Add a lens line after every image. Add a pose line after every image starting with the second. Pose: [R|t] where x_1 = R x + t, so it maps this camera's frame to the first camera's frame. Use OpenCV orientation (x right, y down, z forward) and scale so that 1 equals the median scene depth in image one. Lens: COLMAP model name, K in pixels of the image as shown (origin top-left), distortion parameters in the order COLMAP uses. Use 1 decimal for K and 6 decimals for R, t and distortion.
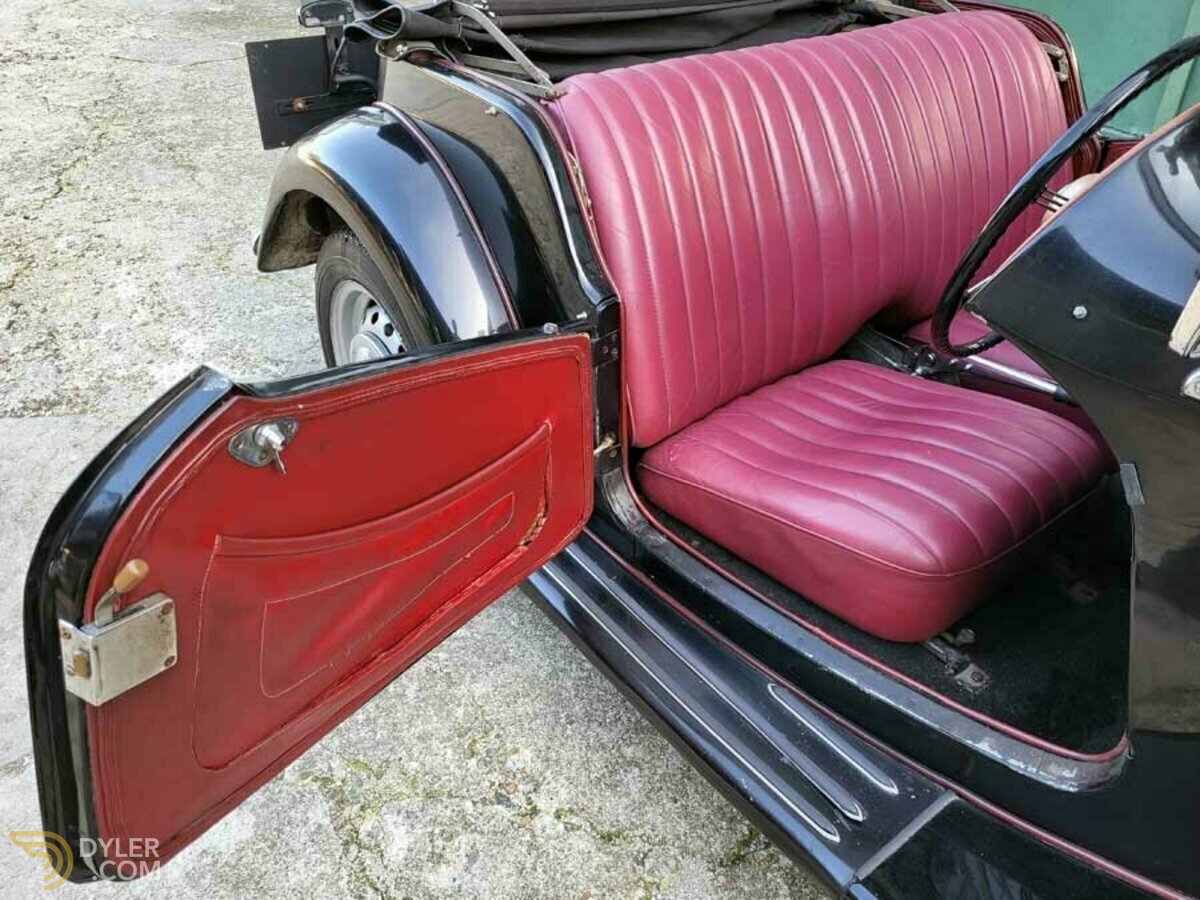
lens RADIAL K [[920.8, 0, 595.2], [0, 920.8, 446.3], [0, 0, 1]] dist [0.049159, -0.043081]
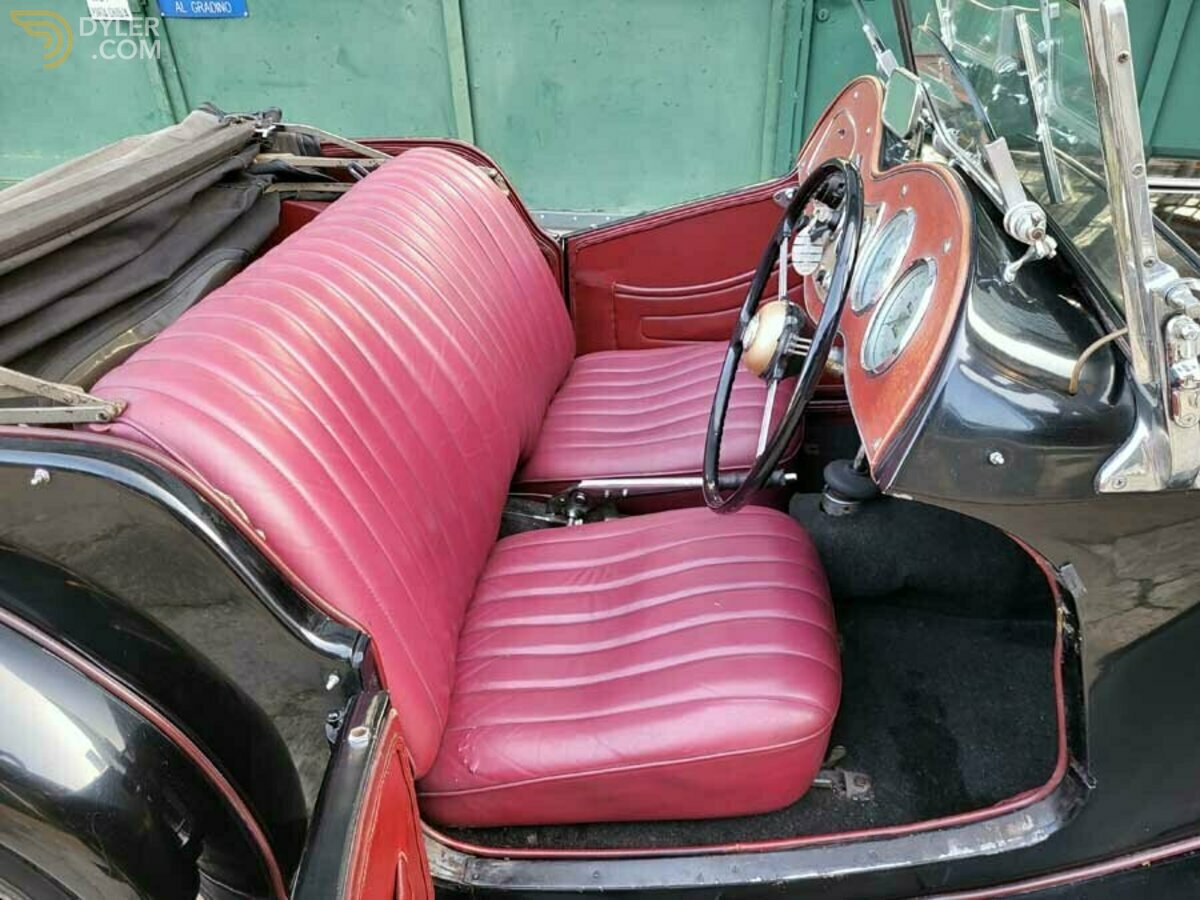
lens RADIAL K [[920.8, 0, 595.2], [0, 920.8, 446.3], [0, 0, 1]] dist [0.049159, -0.043081]
pose [[0.671420, -0.399292, 0.624309, -0.237323], [0.444439, 0.891079, 0.091935, -0.266284], [-0.593017, 0.215741, 0.775749, 0.287797]]
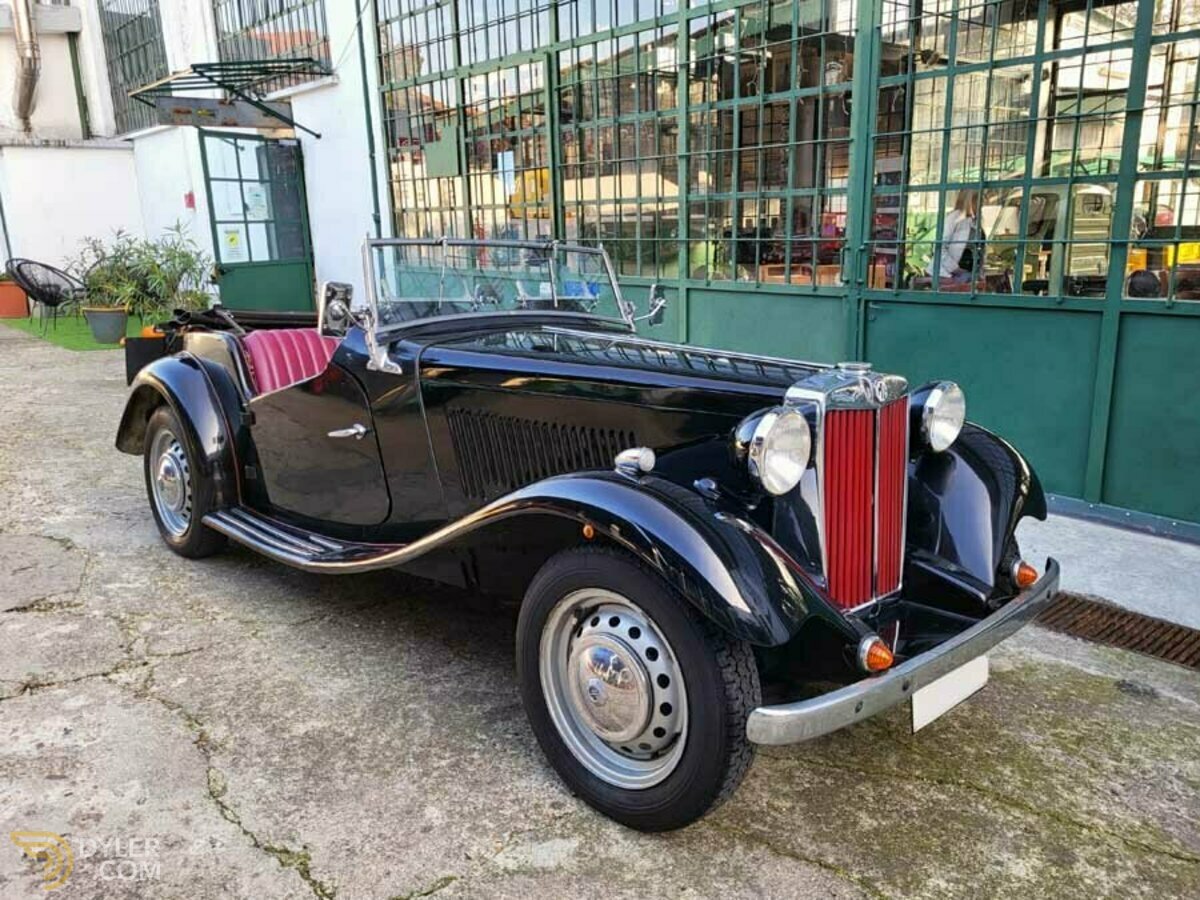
lens RADIAL K [[920.8, 0, 595.2], [0, 920.8, 446.3], [0, 0, 1]] dist [0.049159, -0.043081]
pose [[0.991810, -0.017979, 0.126453, 0.618827], [0.067038, 0.915987, -0.395567, 1.042732], [-0.108718, 0.400804, 0.909690, -1.413620]]
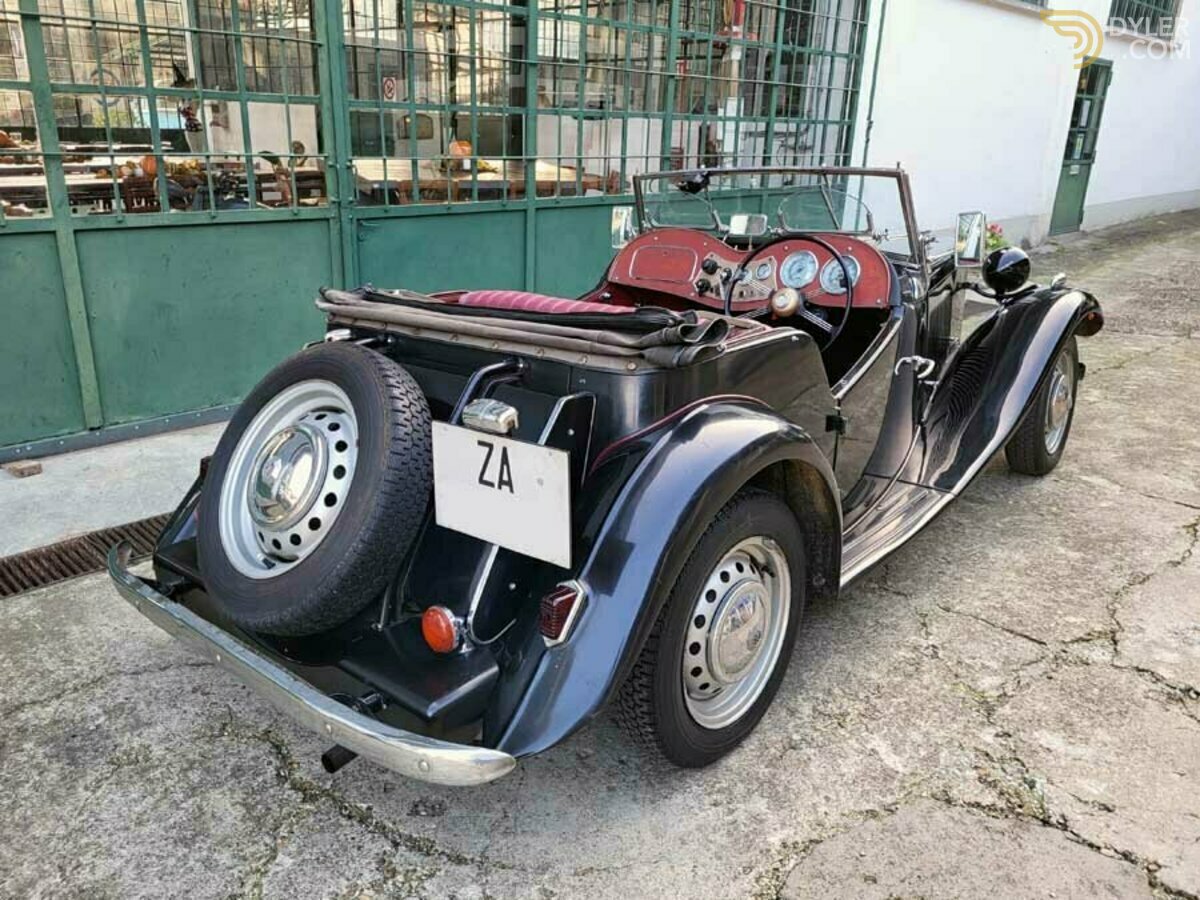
lens RADIAL K [[920.8, 0, 595.2], [0, 920.8, 446.3], [0, 0, 1]] dist [0.049159, -0.043081]
pose [[-0.220070, -0.298427, 0.928714, -1.657674], [0.573552, 0.730518, 0.370650, -1.055029], [-0.789054, 0.614235, 0.010398, 1.389371]]
